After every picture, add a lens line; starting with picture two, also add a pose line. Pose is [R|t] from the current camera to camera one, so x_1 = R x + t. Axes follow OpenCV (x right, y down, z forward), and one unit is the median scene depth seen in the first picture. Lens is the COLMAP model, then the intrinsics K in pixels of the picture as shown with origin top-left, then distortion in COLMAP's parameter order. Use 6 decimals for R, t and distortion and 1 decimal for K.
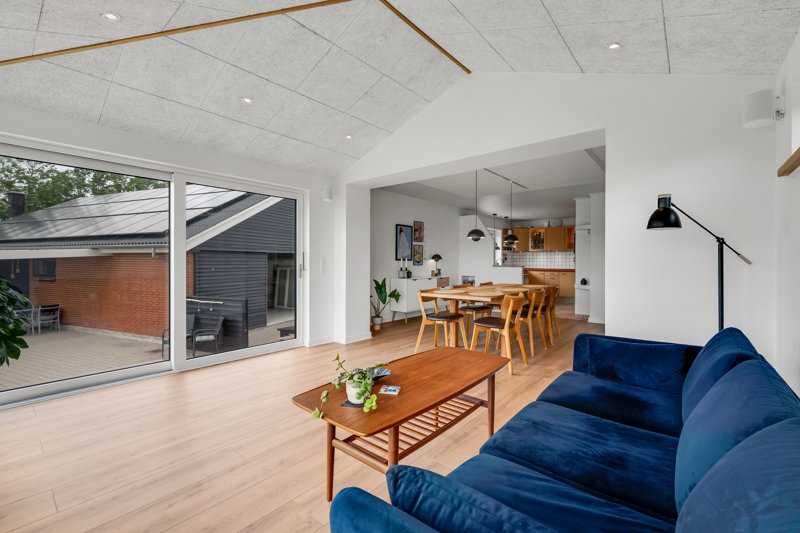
lens RADIAL K [[346.8, 0, 399.9], [0, 346.8, 263.0], [0, 0, 1]] dist [0.000066, 0.000000]
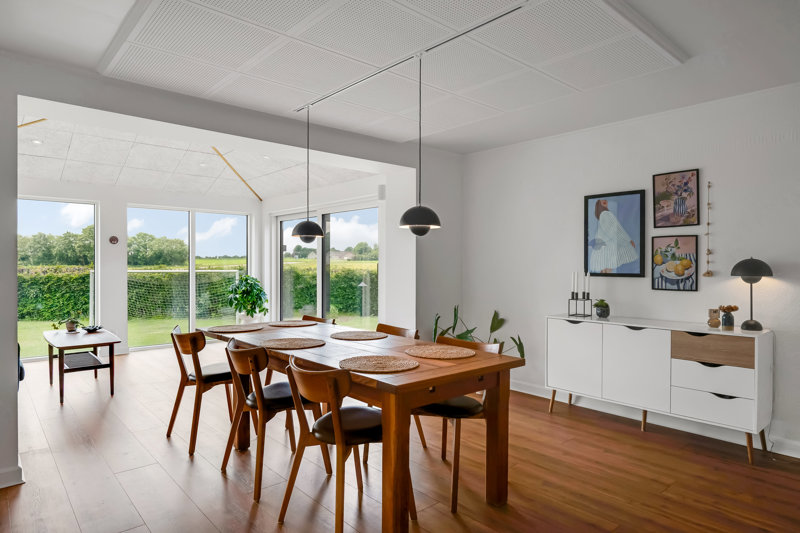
lens RADIAL K [[475.8, 0, 399.0], [0, 475.8, 265.6], [0, 0, 1]] dist [0.002741, -0.001001]
pose [[-0.146695, 0.000770, -0.989181, 0.602815], [-0.007128, 0.999973, 0.001835, -0.019733], [0.989156, 0.007320, -0.146686, 0.803628]]
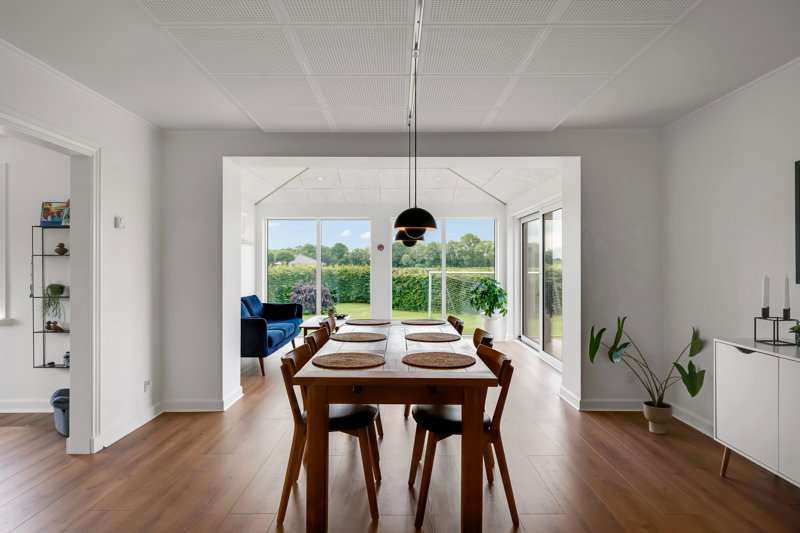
lens RADIAL K [[475.8, 0, 397.5], [0, 475.8, 268.2], [0, 0, 1]] dist [0.002741, -0.001001]
pose [[-0.770380, 0.002185, -0.637581, 0.473016], [-0.003051, 0.999970, 0.007113, -0.021619], [0.637578, 0.007425, -0.770350, 1.042859]]
